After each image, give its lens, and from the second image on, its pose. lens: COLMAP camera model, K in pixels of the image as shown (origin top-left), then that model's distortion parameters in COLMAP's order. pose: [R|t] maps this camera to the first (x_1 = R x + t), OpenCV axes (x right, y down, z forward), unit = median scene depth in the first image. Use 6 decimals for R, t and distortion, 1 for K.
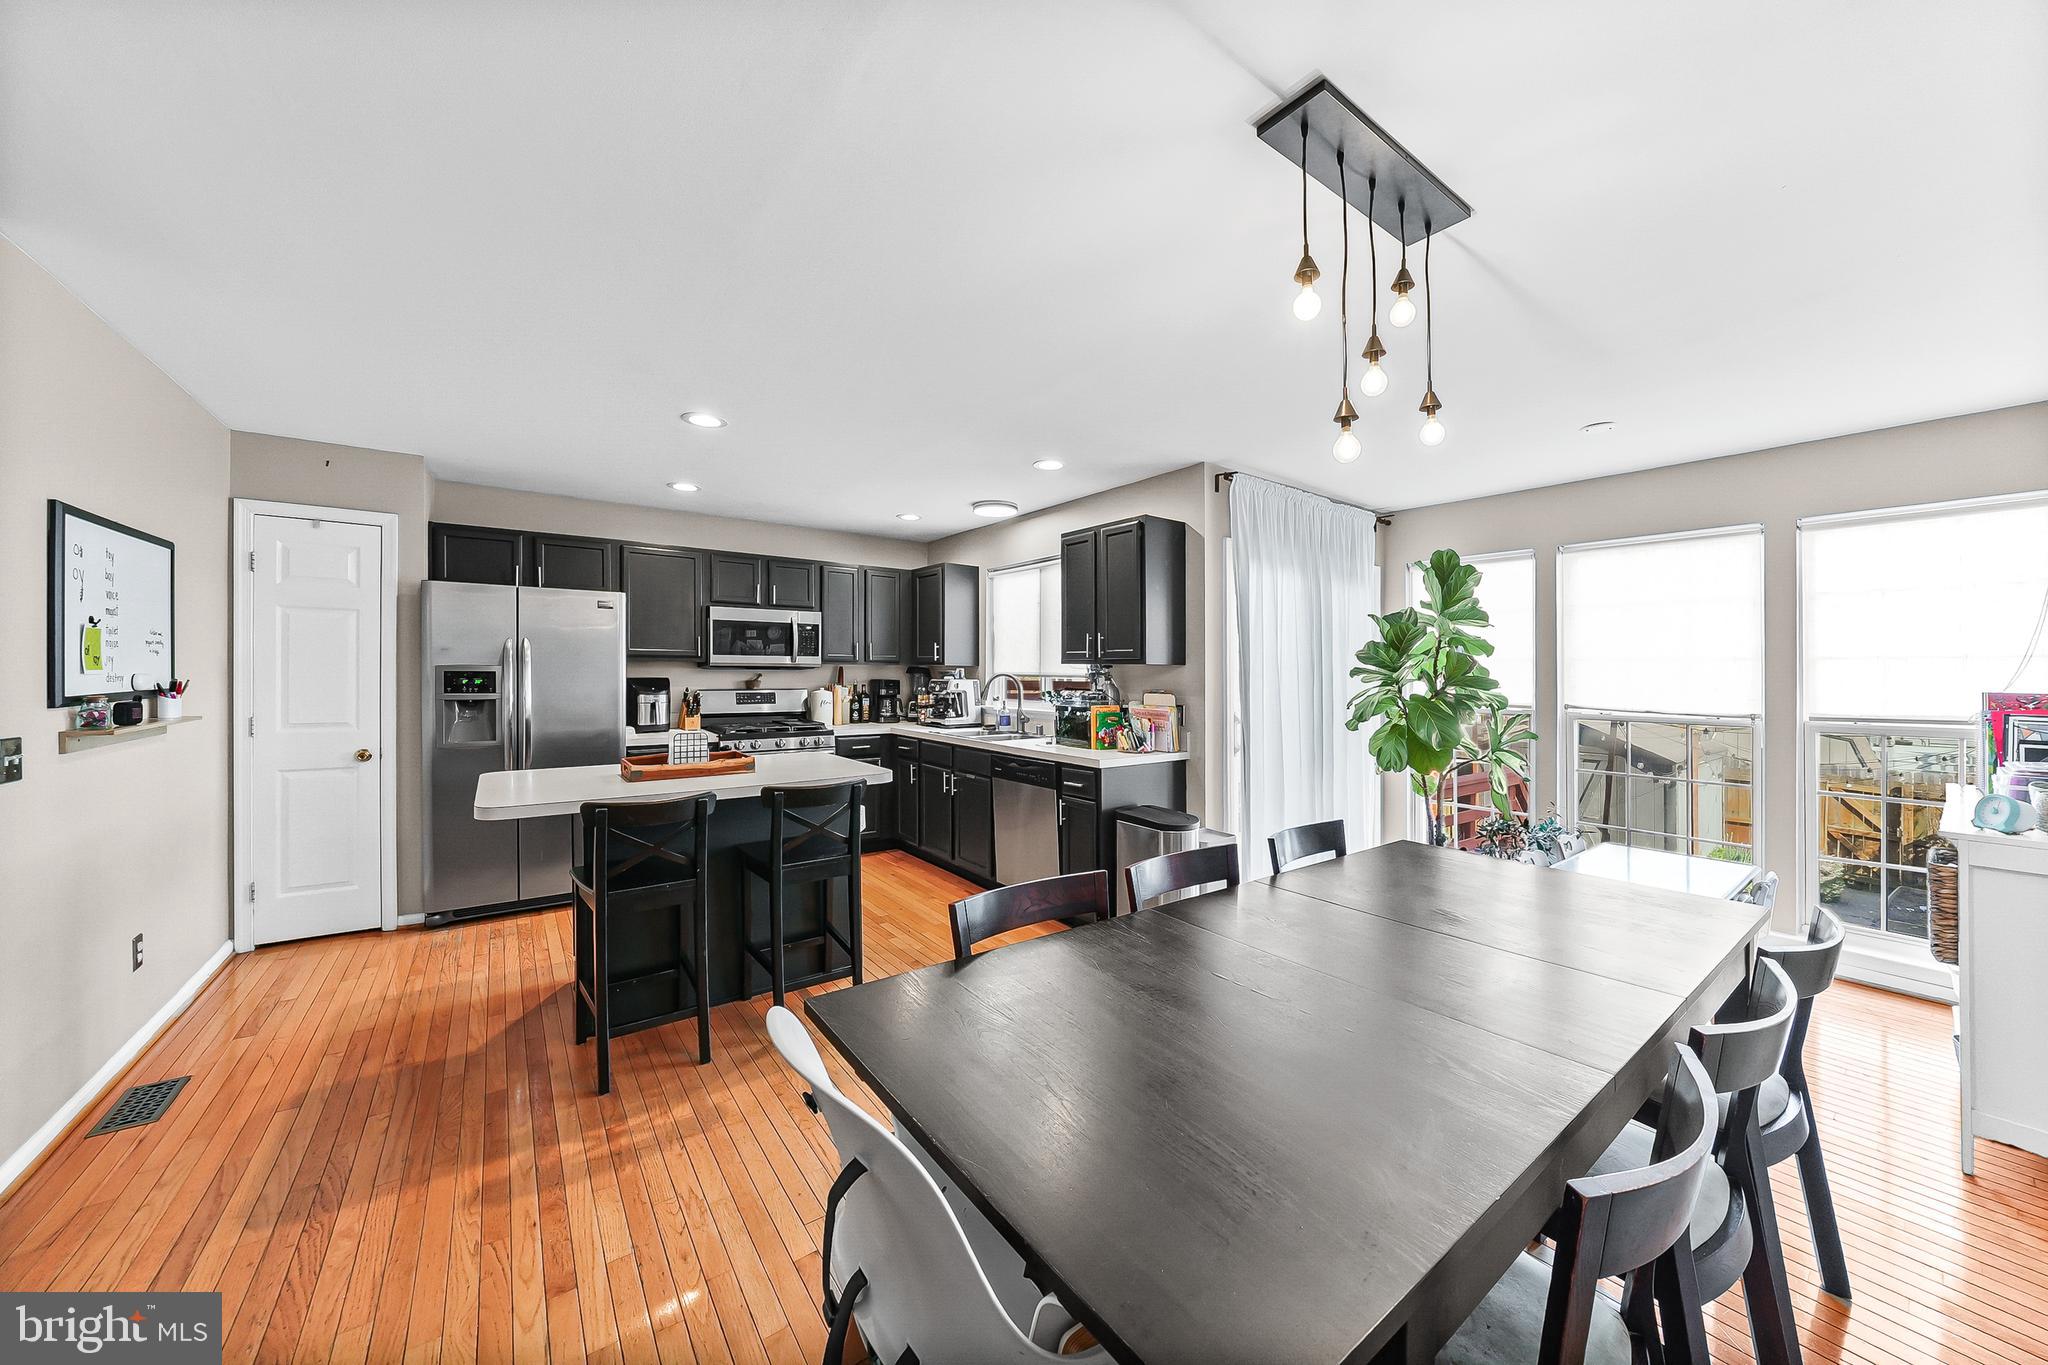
lens RADIAL K [[717.7, 0, 1024.0], [0, 717.7, 682.5], [0, 0, 1]] dist [0.000420, 0.000012]
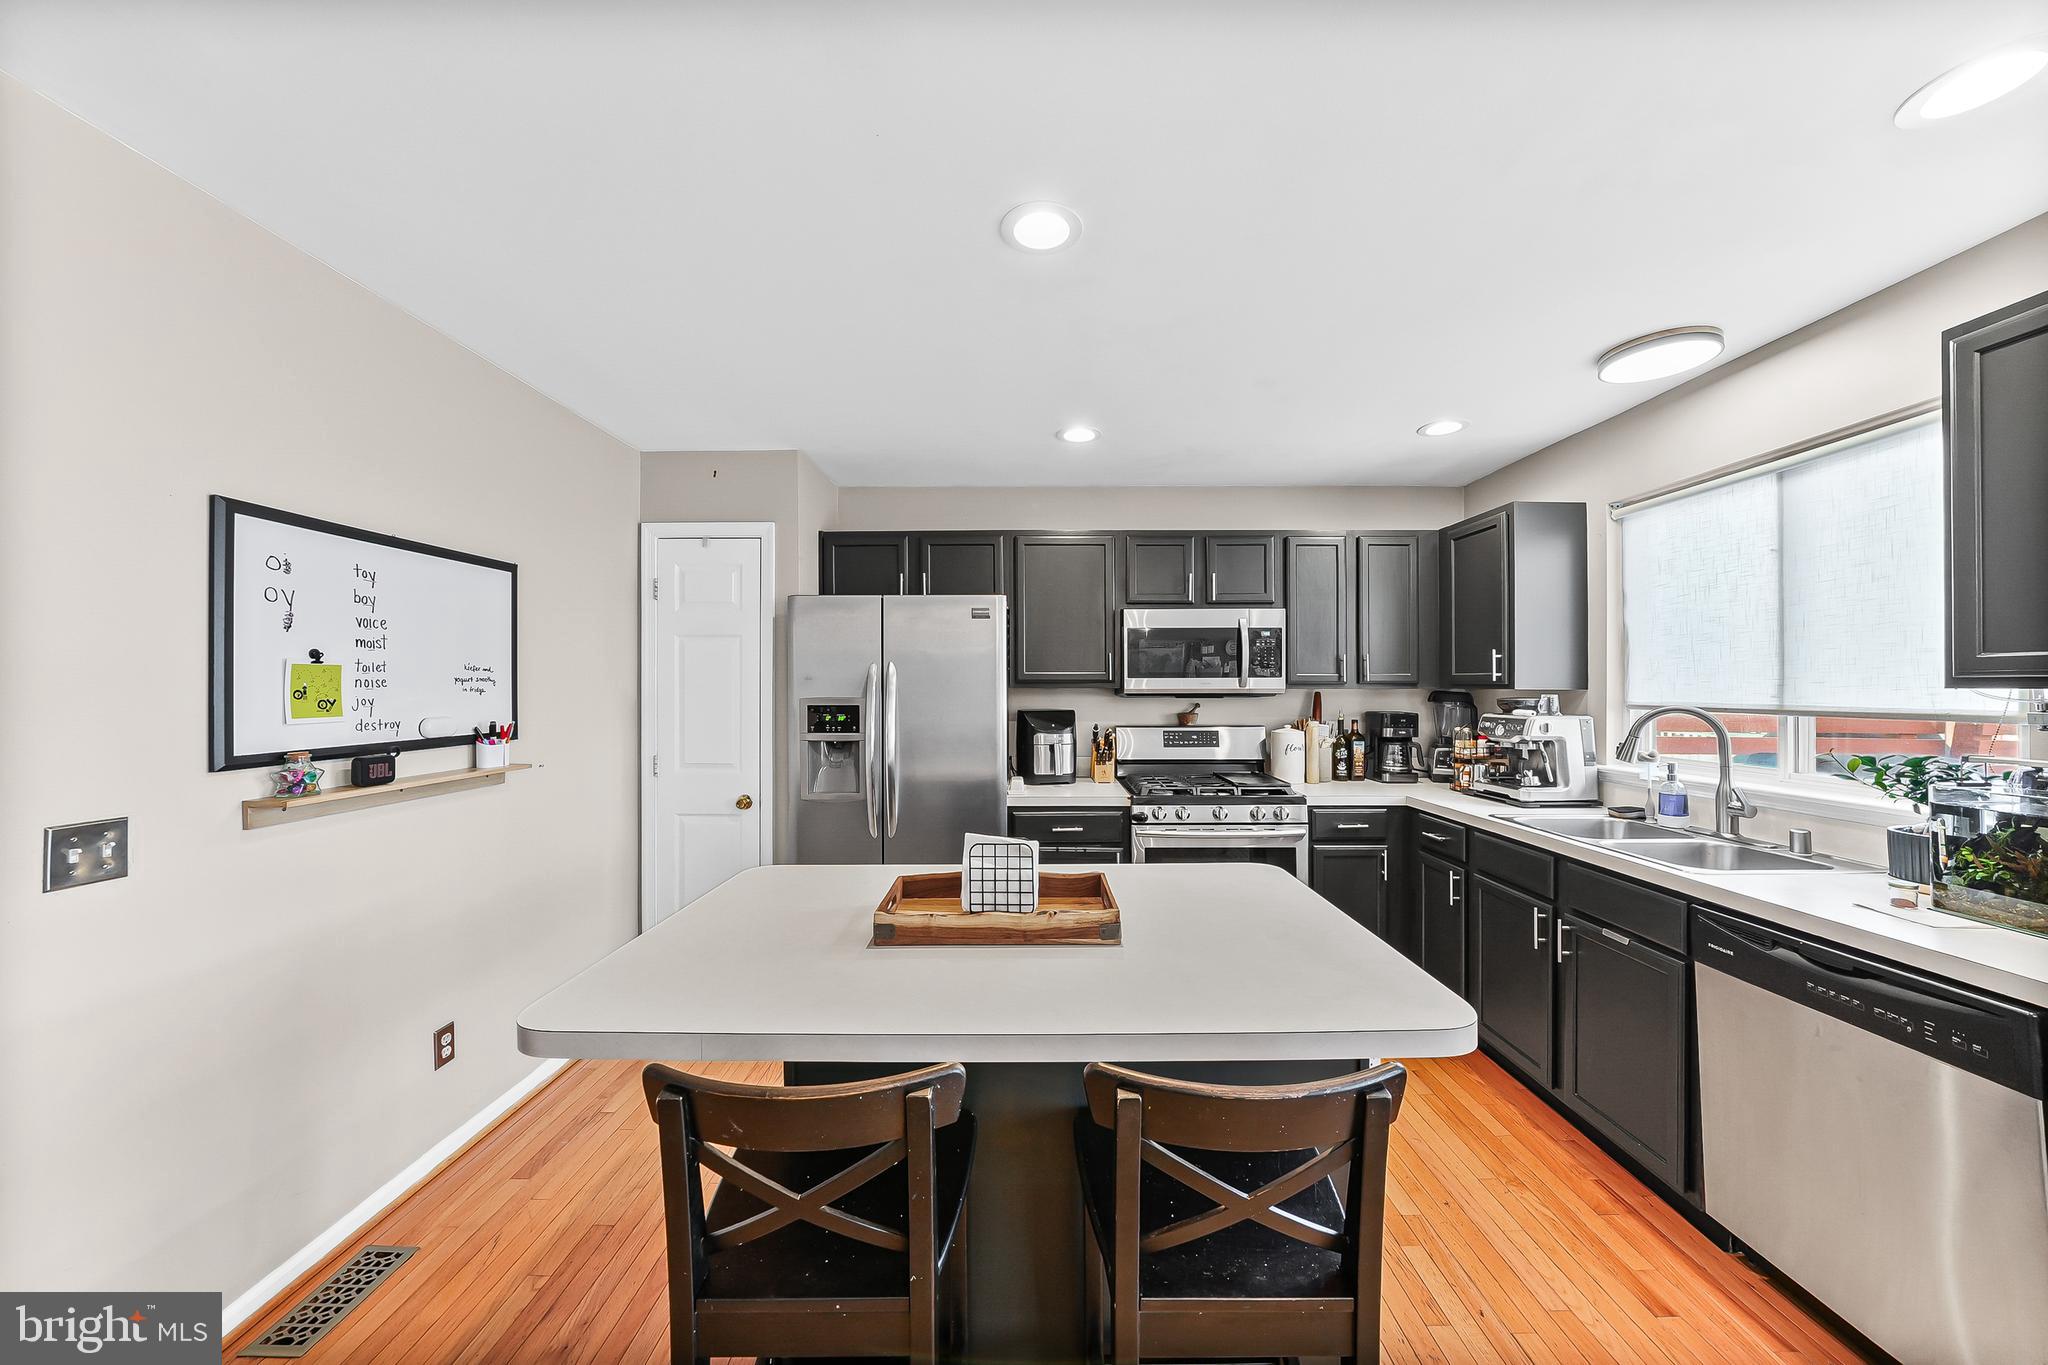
lens RADIAL K [[707.3, 0, 1027.0], [0, 707.3, 691.0], [0, 0, 1]] dist [-0.015826, 0.000068]
pose [[0.802173, -0.005775, -0.597064, -0.094897], [-0.001666, 0.999928, -0.011910, -0.016789], [0.597089, 0.010548, 0.802105, 0.369694]]
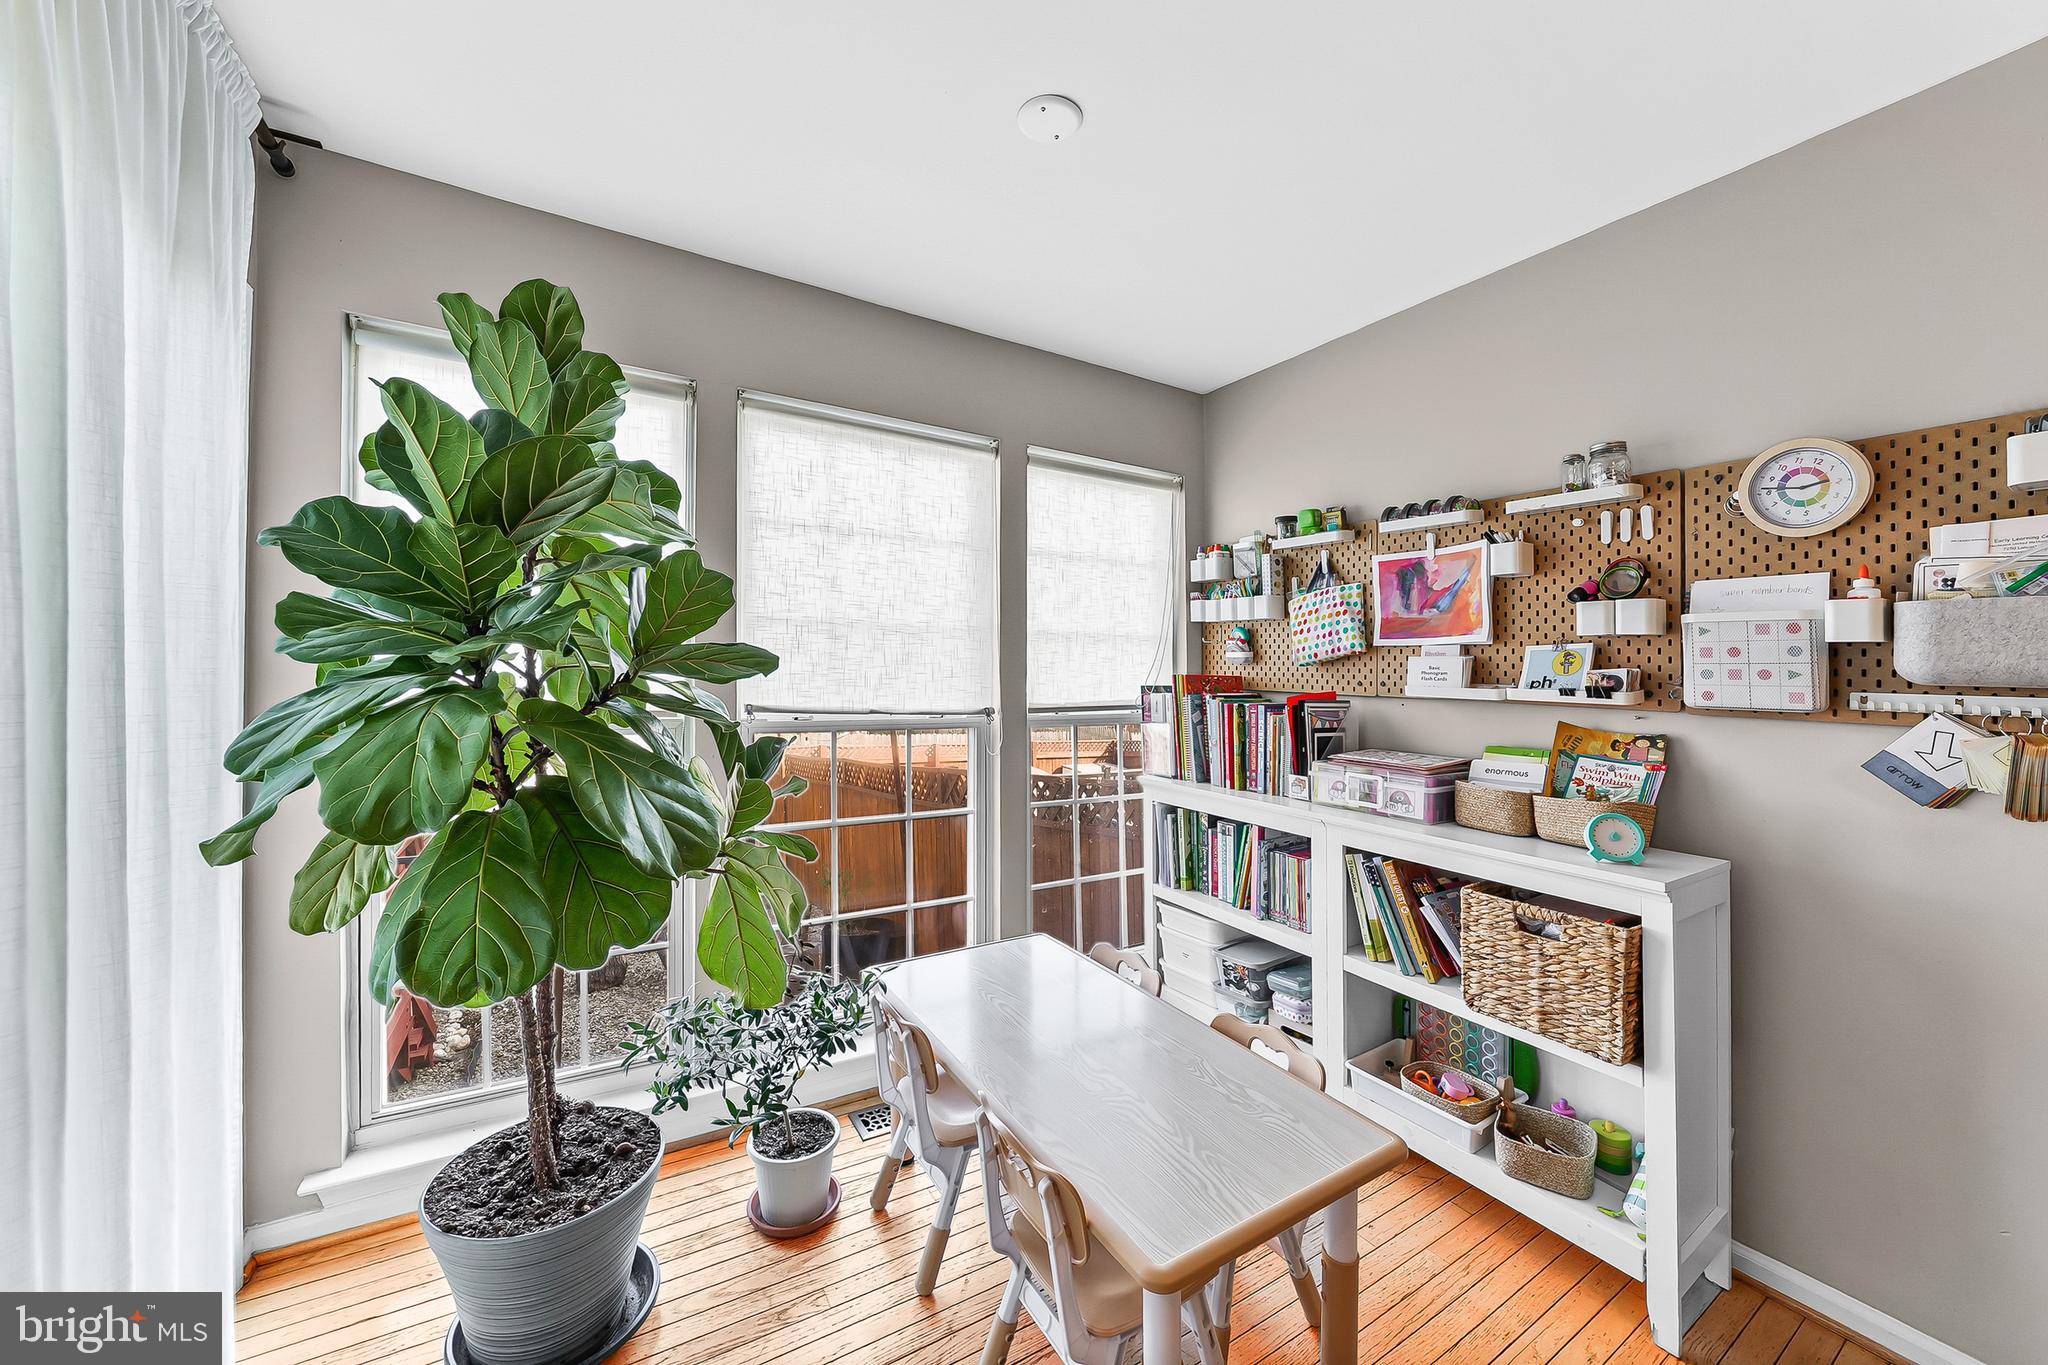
lens RADIAL K [[724.6, 0, 1020.5], [0, 724.6, 667.5], [0, 0, 1]] dist [0.000475, 0.000055]
pose [[0.085034, -0.004768, 0.996367, 0.202702], [-0.003852, 0.999980, 0.005114, 0.000178], [-0.996371, -0.004273, 0.085014, 0.603308]]
